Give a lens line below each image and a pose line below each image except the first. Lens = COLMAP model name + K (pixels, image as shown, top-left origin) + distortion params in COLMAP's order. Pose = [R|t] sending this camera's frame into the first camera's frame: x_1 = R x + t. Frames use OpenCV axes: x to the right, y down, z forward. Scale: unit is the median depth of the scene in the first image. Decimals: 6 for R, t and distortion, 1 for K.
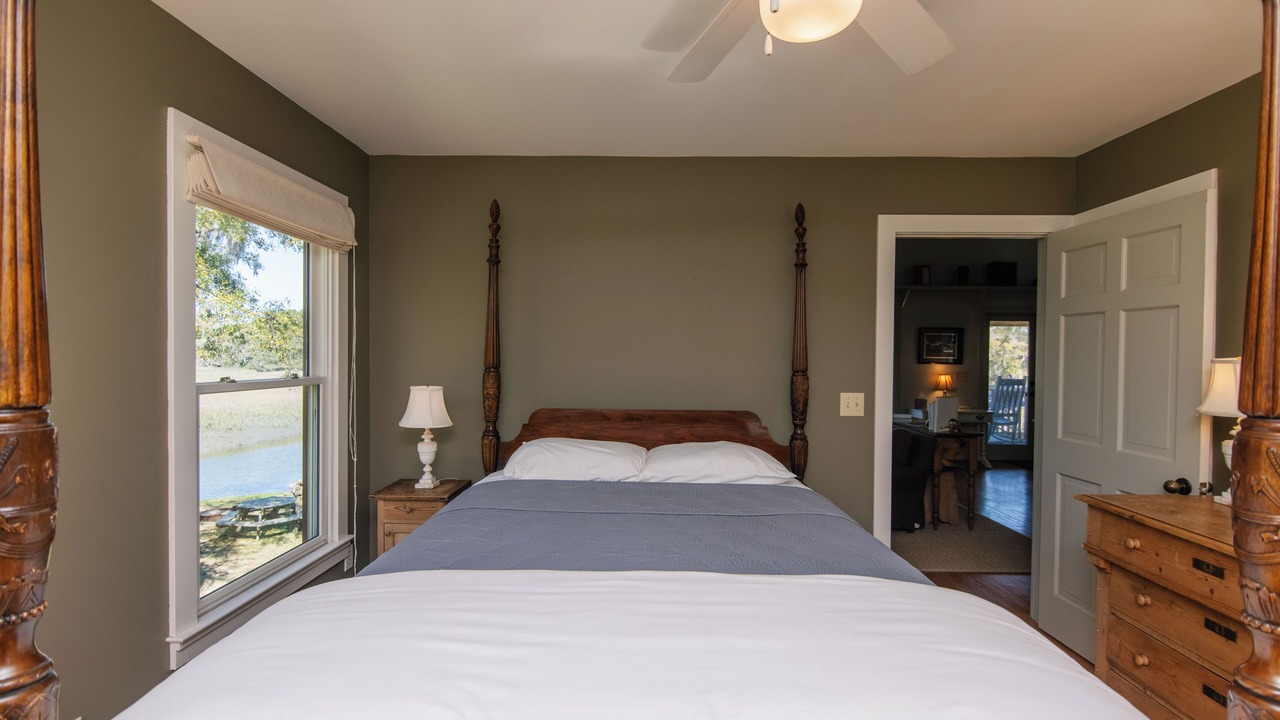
lens RADIAL K [[561.9, 0, 641.4], [0, 561.9, 363.3], [0, 0, 1]] dist [-0.000169, -0.002008]
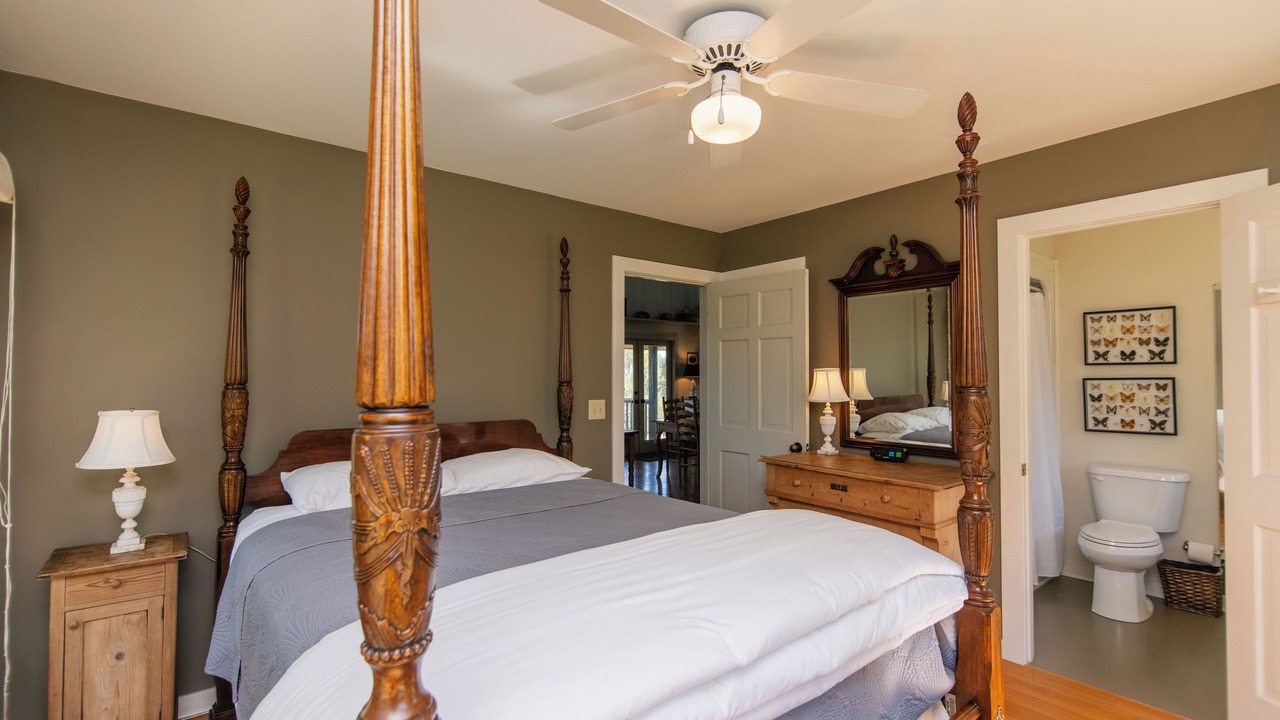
lens RADIAL K [[561.9, 0, 639.6], [0, 561.9, 361.3], [0, 0, 1]] dist [-0.000169, -0.002008]
pose [[0.771315, 0.008496, 0.636397, -0.335376], [0.014599, 0.999412, -0.031037, 0.009528], [-0.636286, 0.033230, 0.770737, 0.016046]]
